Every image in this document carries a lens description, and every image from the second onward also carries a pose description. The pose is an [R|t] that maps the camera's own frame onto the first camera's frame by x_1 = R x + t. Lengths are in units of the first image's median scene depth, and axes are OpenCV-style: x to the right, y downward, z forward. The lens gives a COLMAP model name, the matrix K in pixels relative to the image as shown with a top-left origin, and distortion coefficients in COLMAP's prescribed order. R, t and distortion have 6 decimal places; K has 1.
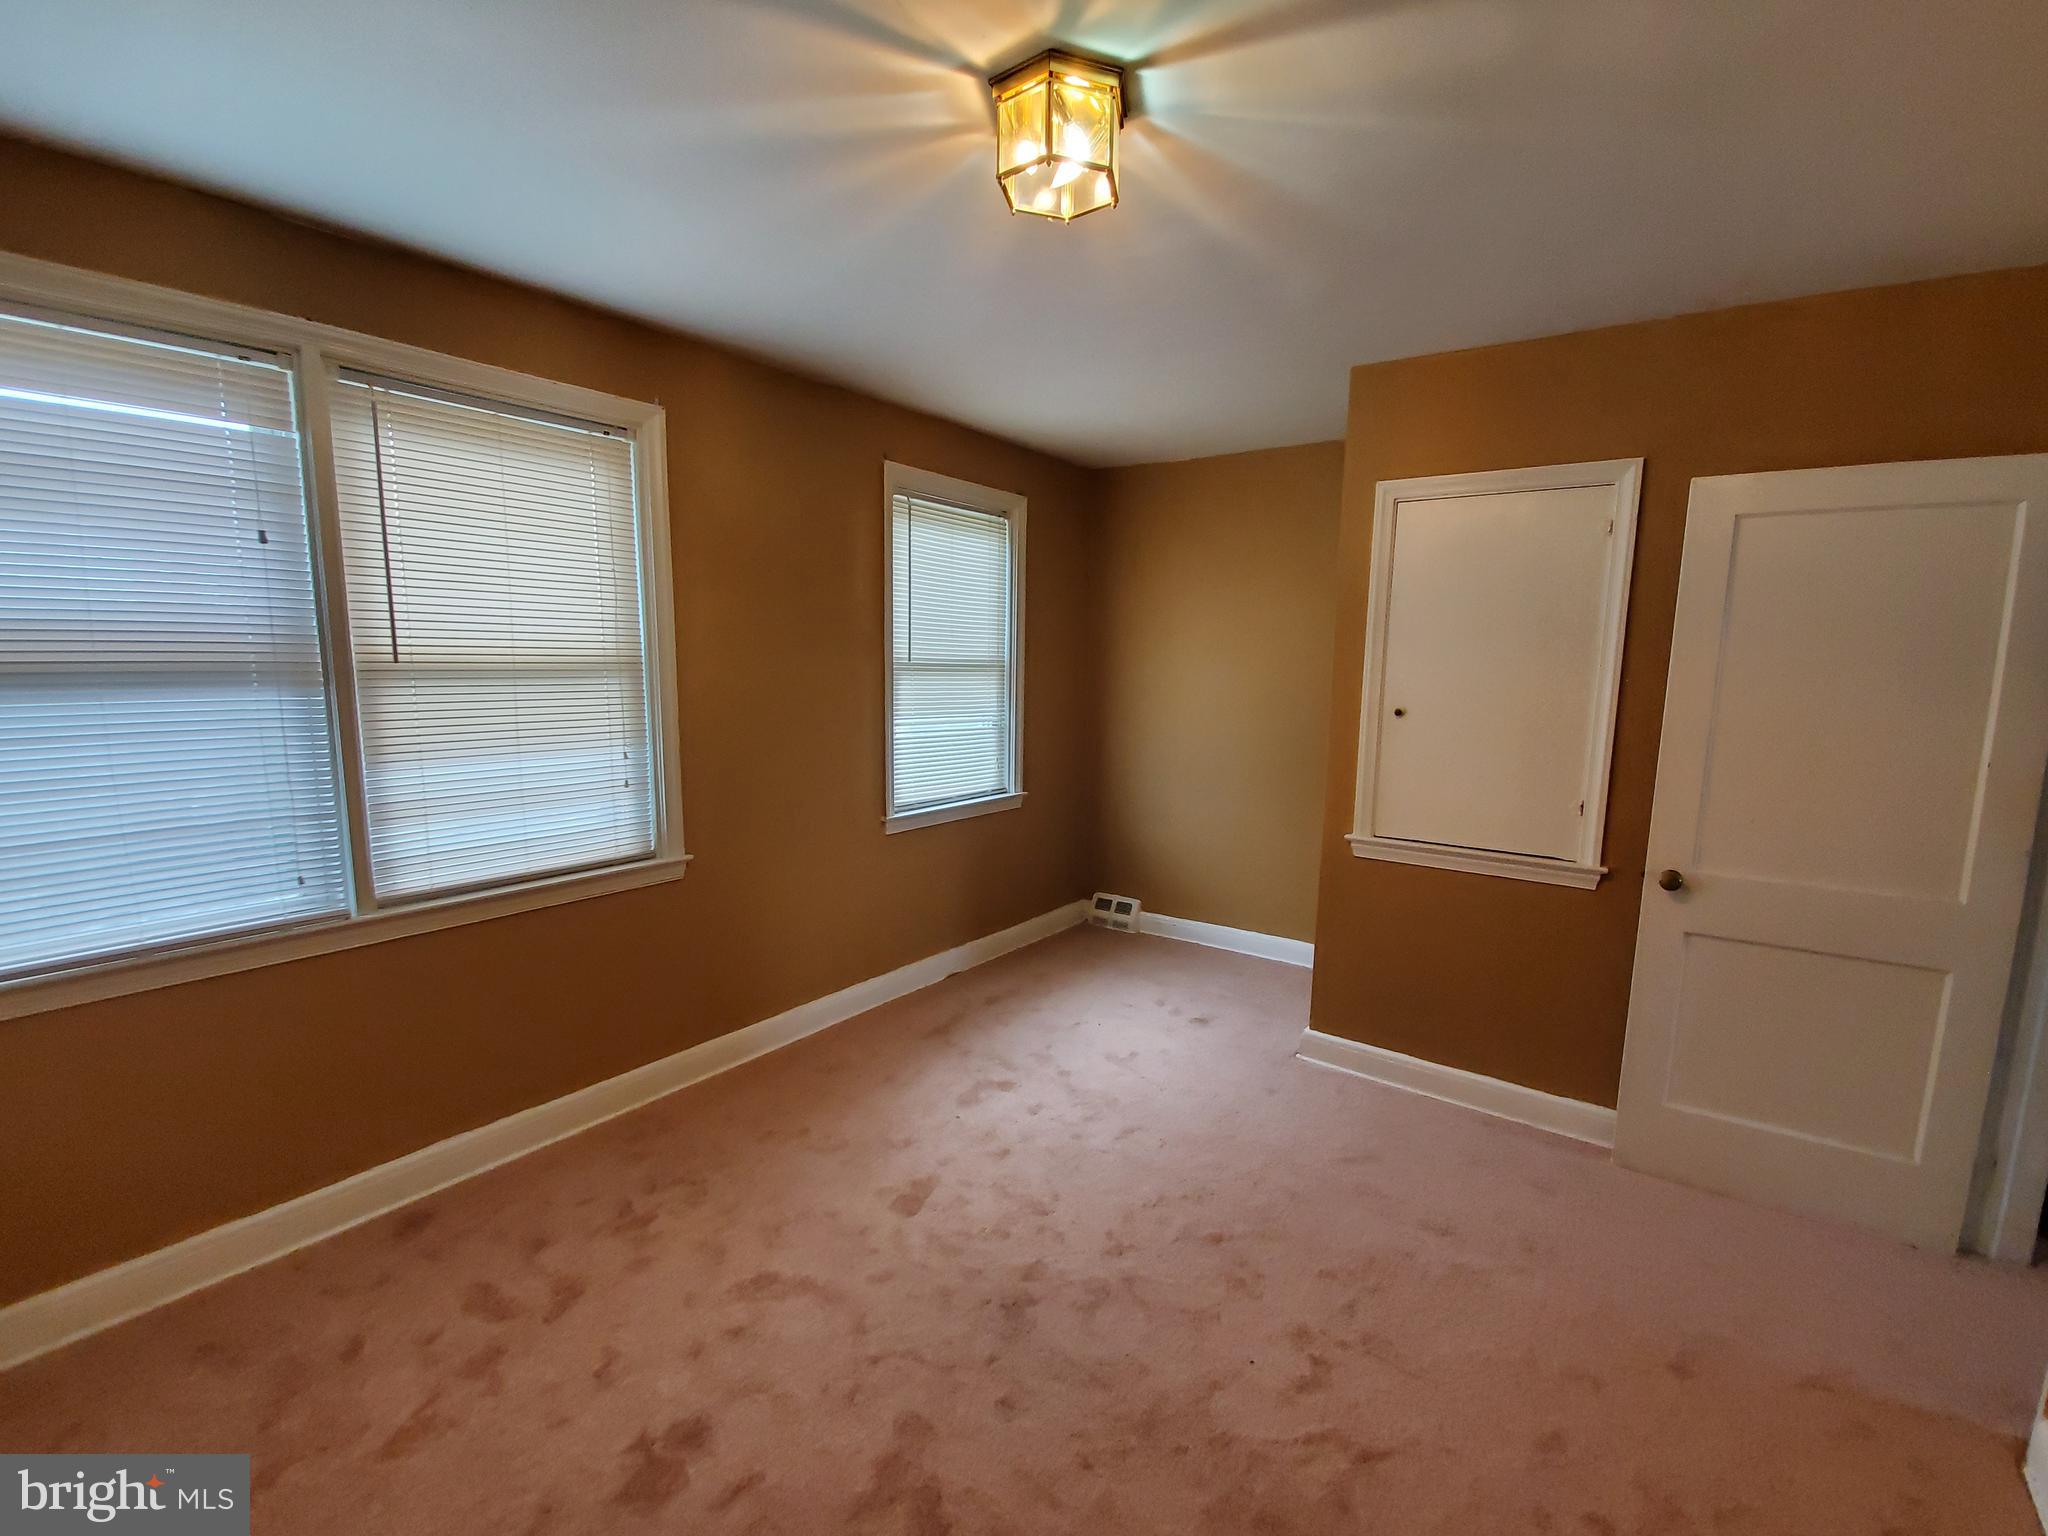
lens RADIAL K [[925.9, 0, 1026.0], [0, 925.9, 793.9], [0, 0, 1]] dist [0.033062, -0.023849]
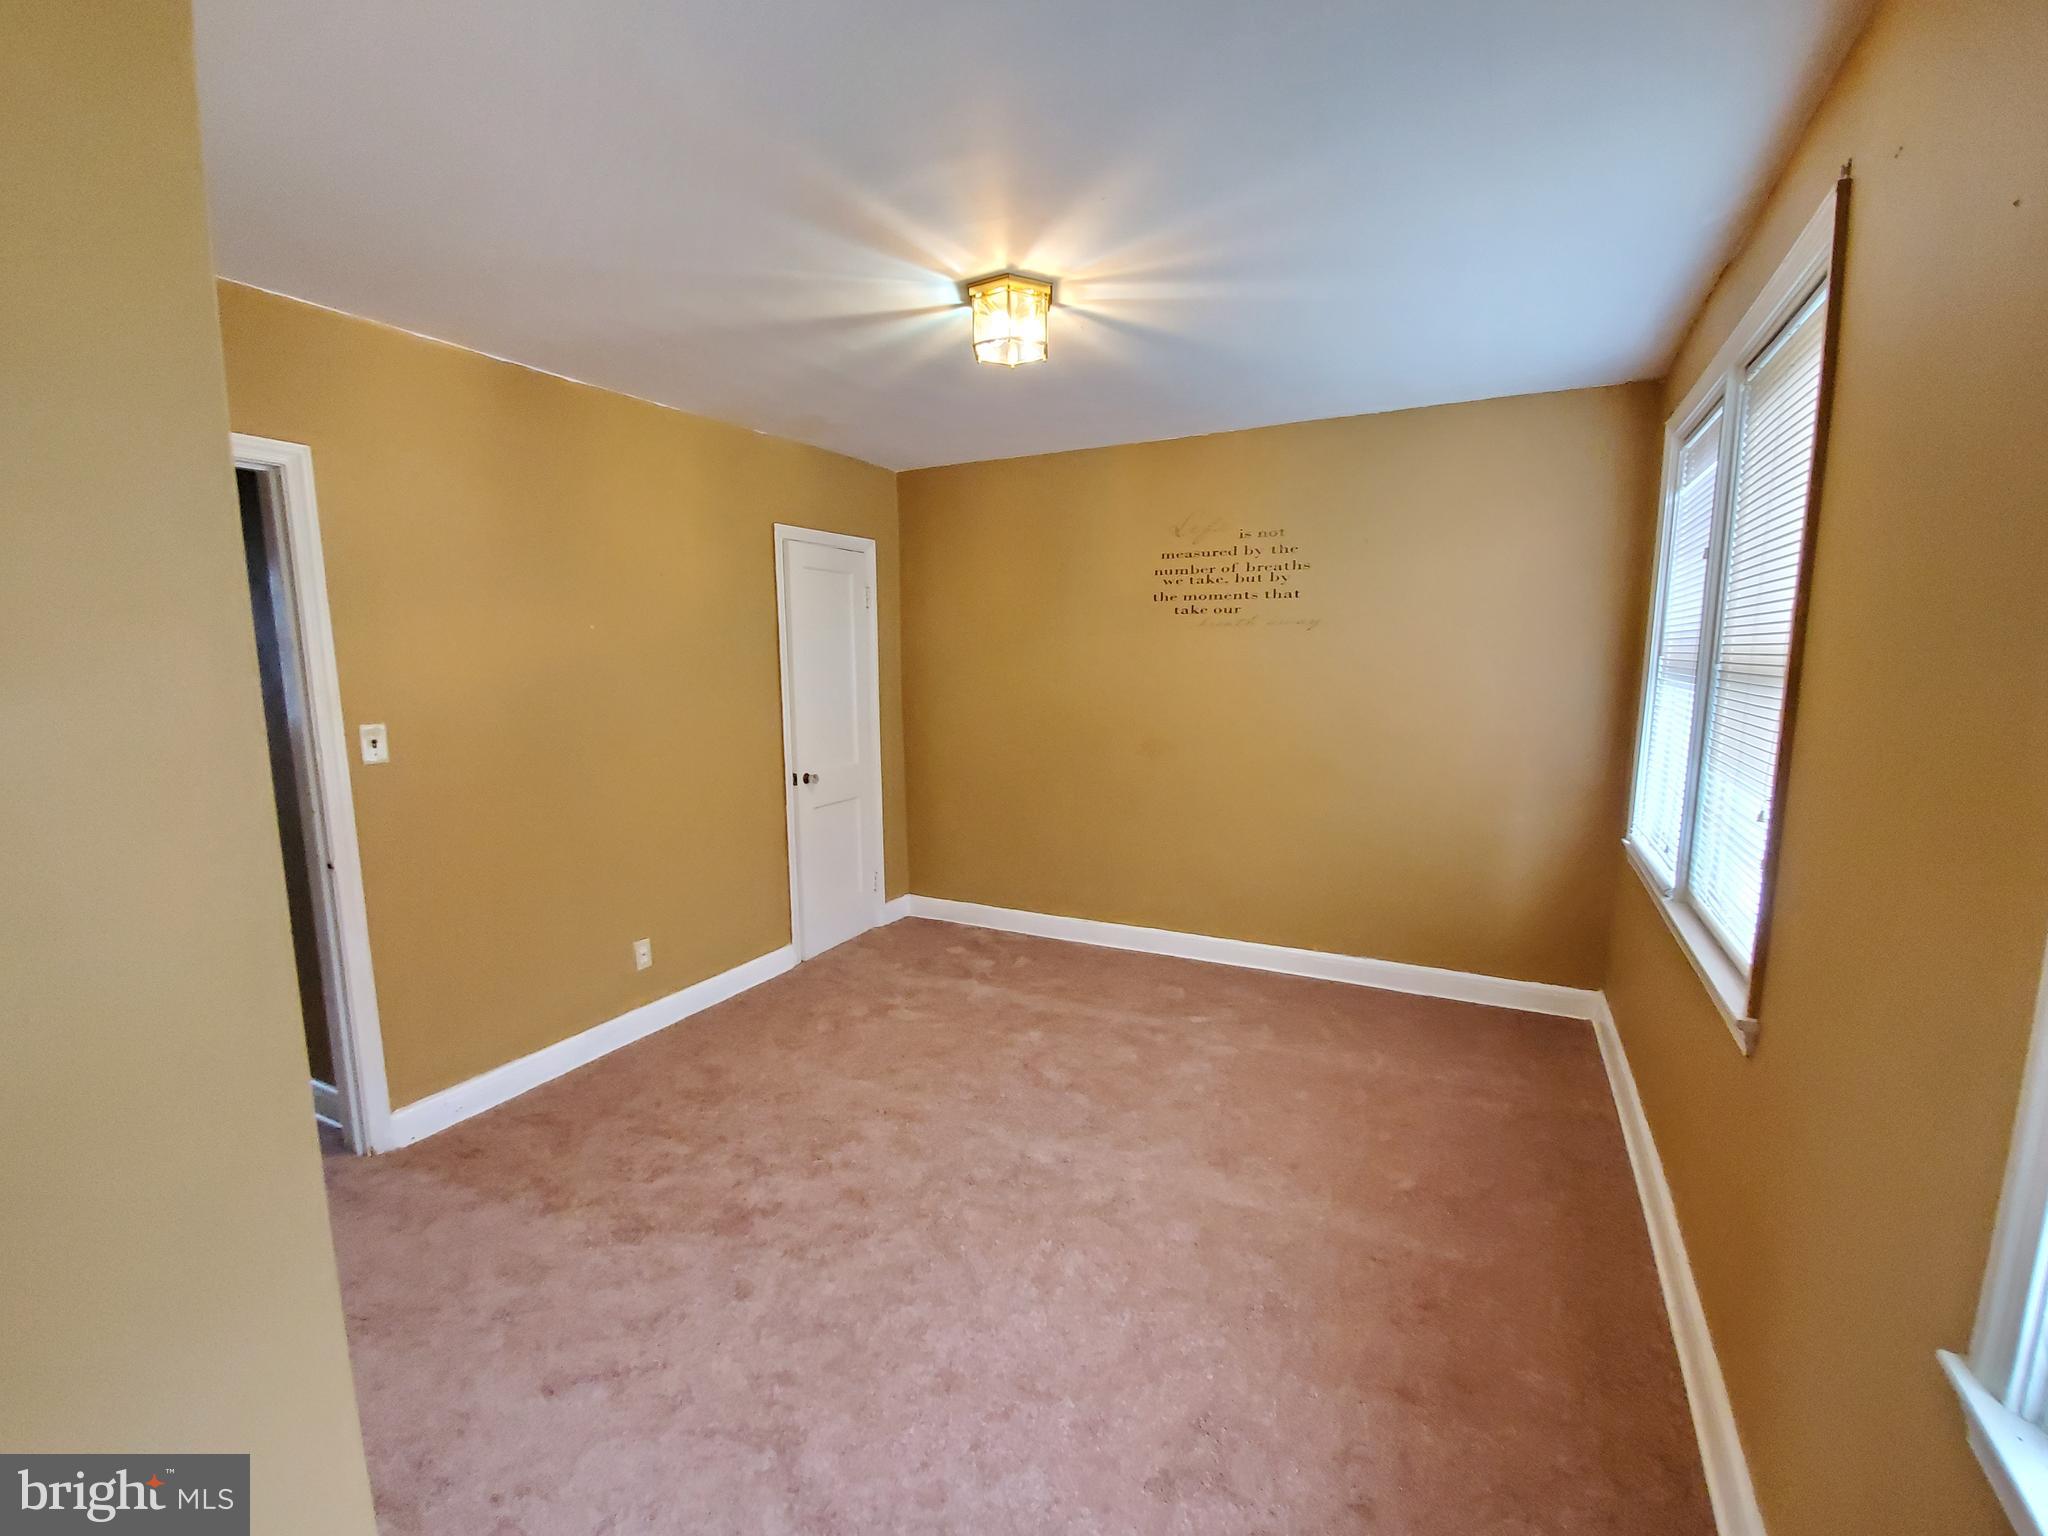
lens RADIAL K [[925.9, 0, 1026.0], [0, 925.9, 793.9], [0, 0, 1]] dist [0.033062, -0.023849]
pose [[-0.991685, 0.005917, -0.128551, 0.137560], [-0.033148, 0.953488, 0.299602, -0.256714], [0.124344, 0.301373, -0.945364, 1.716808]]
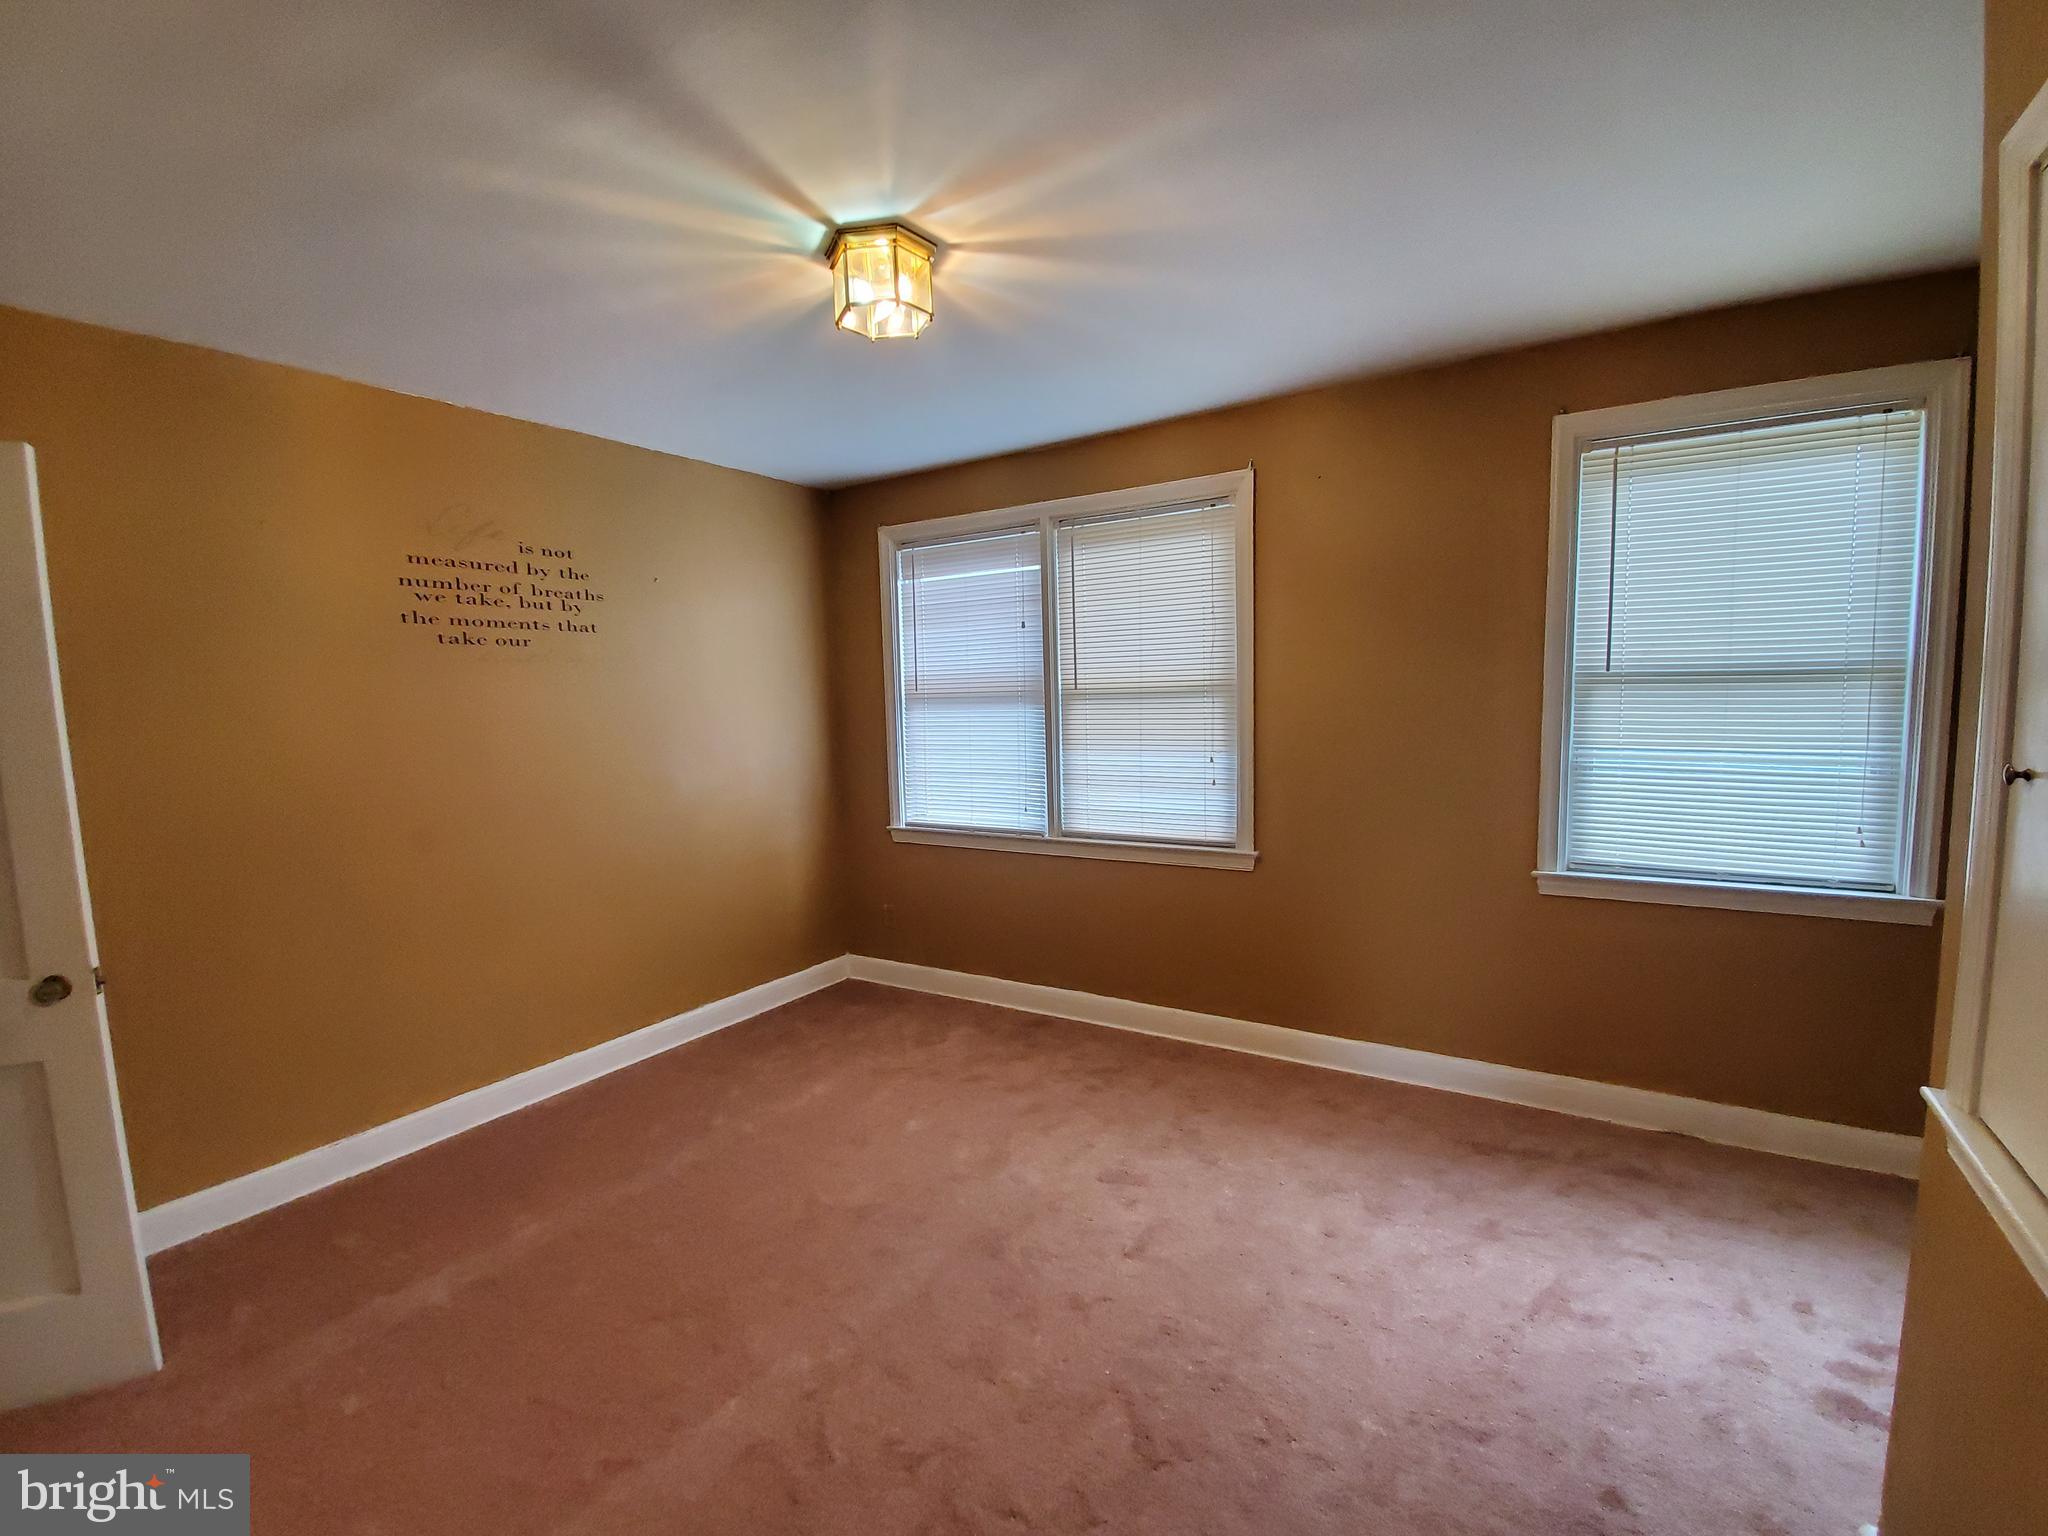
lens RADIAL K [[925.9, 0, 1026.0], [0, 925.9, 793.9], [0, 0, 1]] dist [0.033062, -0.023849]
pose [[0.059435, 0.090369, -0.994133, 0.889676], [-0.123050, 0.988962, 0.082543, -0.075715], [0.990619, 0.117422, 0.069899, 0.755957]]
